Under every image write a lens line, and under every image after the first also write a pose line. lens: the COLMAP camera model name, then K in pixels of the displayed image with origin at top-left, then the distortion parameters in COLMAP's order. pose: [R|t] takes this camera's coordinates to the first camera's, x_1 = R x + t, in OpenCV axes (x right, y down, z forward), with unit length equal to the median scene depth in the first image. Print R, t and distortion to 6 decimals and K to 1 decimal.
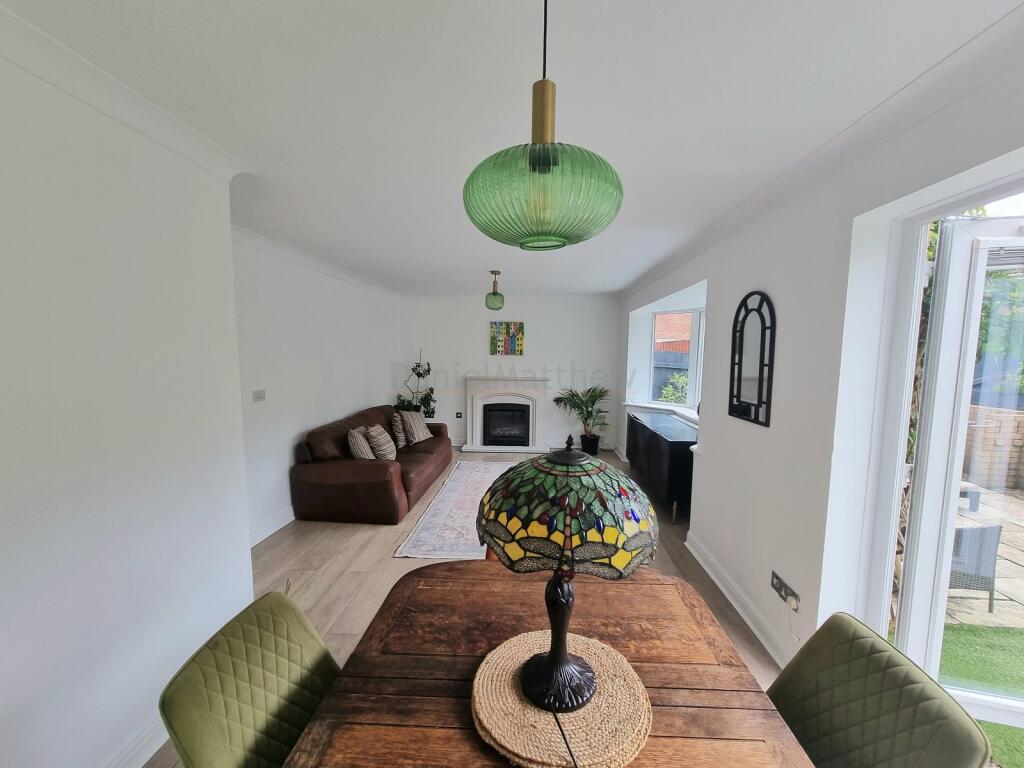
lens RADIAL K [[422.7, 0, 518.8], [0, 422.7, 396.1], [0, 0, 1]] dist [-0.000007, -0.000156]
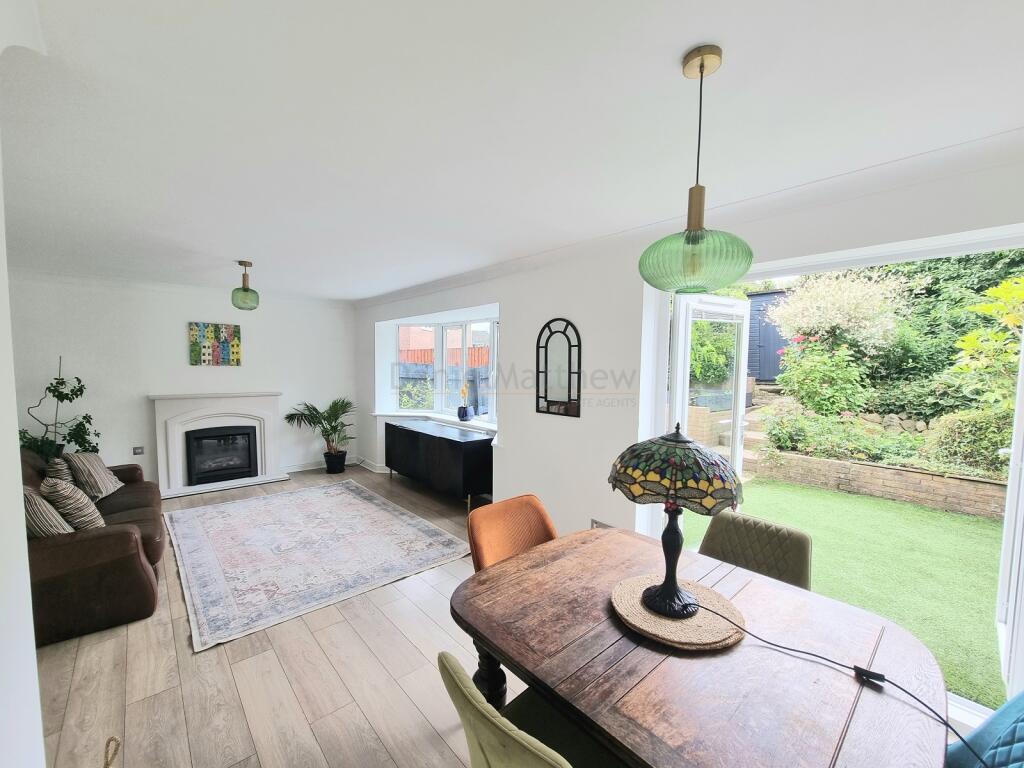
lens RADIAL K [[422.7, 0, 518.8], [0, 422.7, 396.1], [0, 0, 1]] dist [-0.000007, -0.000156]
pose [[0.713475, -0.053349, 0.698646, -0.202398], [0.069296, 0.997582, 0.005409, -0.006660], [-0.697245, 0.044554, 0.715447, 0.055354]]
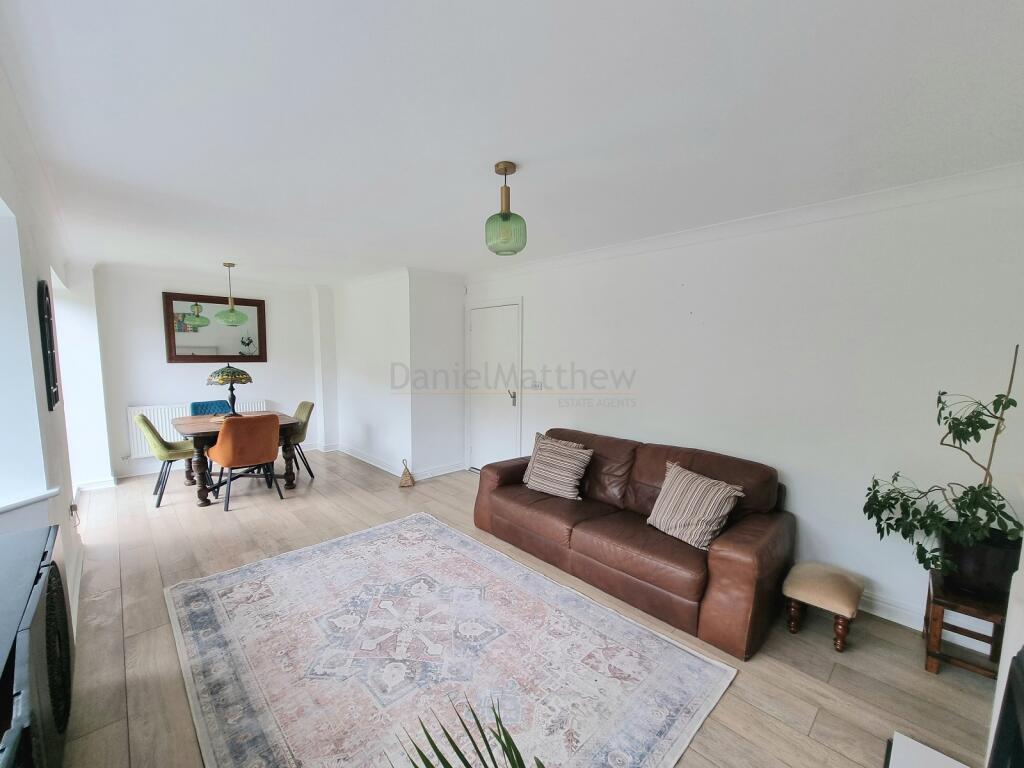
lens RADIAL K [[422.7, 0, 518.8], [0, 422.7, 396.1], [0, 0, 1]] dist [-0.000007, -0.000156]
pose [[-0.689779, 0.057759, -0.721713, 0.209694], [-0.094644, 0.981066, 0.168971, -0.103953], [0.717808, 0.184858, -0.671252, 1.054484]]
